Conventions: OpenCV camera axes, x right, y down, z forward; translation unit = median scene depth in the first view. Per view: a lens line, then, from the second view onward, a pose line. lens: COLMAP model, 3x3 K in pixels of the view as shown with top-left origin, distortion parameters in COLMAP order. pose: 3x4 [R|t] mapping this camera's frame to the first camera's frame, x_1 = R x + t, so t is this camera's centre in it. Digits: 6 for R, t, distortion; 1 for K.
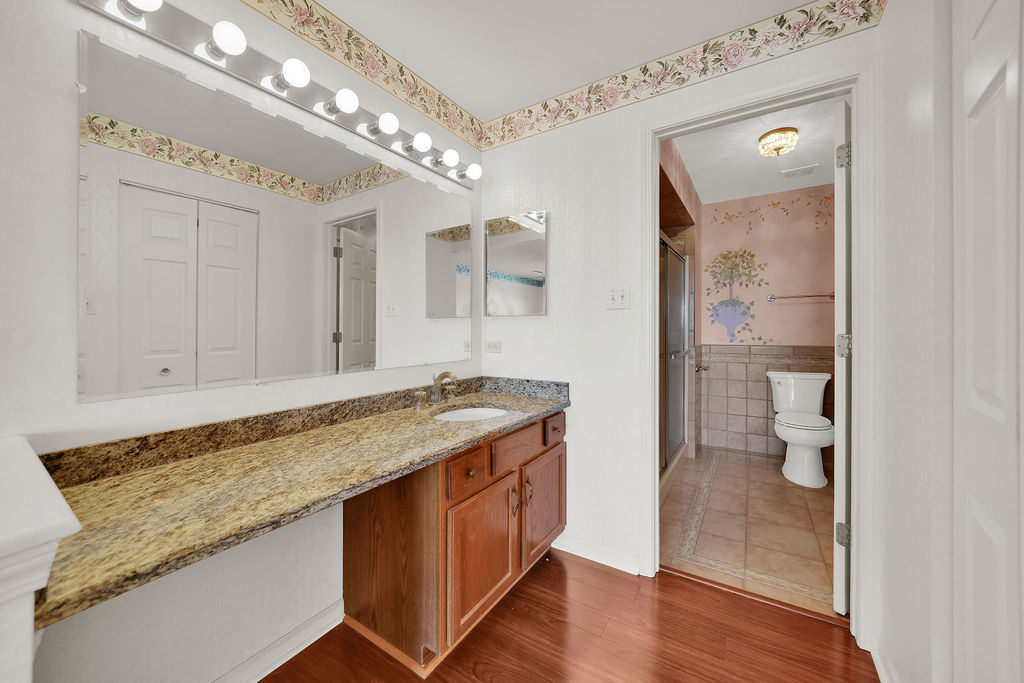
lens RADIAL K [[372.0, 0, 513.7], [0, 372.0, 339.4], [0, 0, 1]] dist [-0.001656, -0.000229]
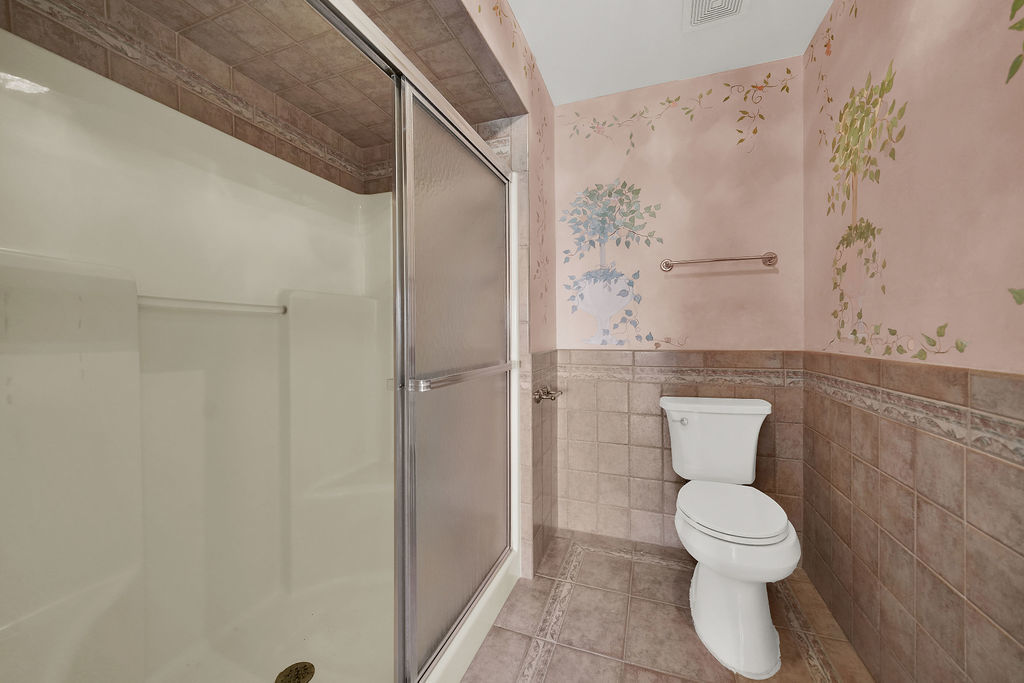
lens RADIAL K [[411.9, 0, 471.8], [0, 411.9, 337.4], [0, 0, 1]] dist [-0.002118, -0.000003]
pose [[0.986544, -0.004022, 0.163447, 0.293693], [0.005310, 0.999958, -0.007443, 0.000423], [-0.163410, 0.008210, 0.986524, 0.426928]]
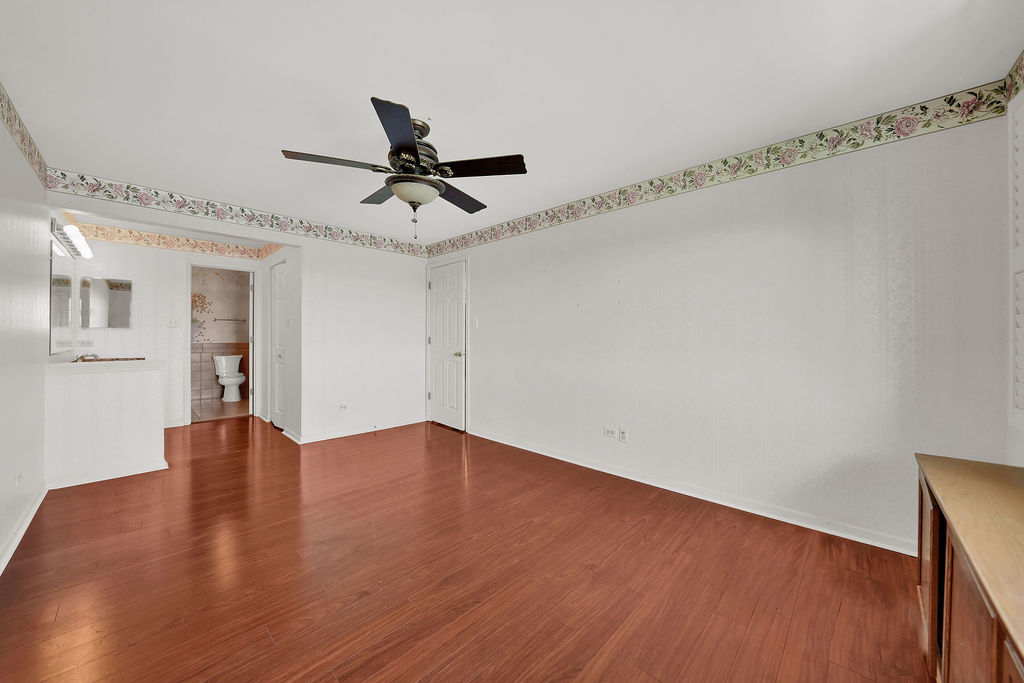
lens RADIAL K [[372.0, 0, 513.7], [0, 372.0, 339.4], [0, 0, 1]] dist [-0.001656, -0.000229]
pose [[0.194207, 0.009205, 0.980917, -0.962877], [0.007960, 0.999908, -0.010960, 0.030765], [-0.980928, 0.009937, 0.194116, -0.979921]]
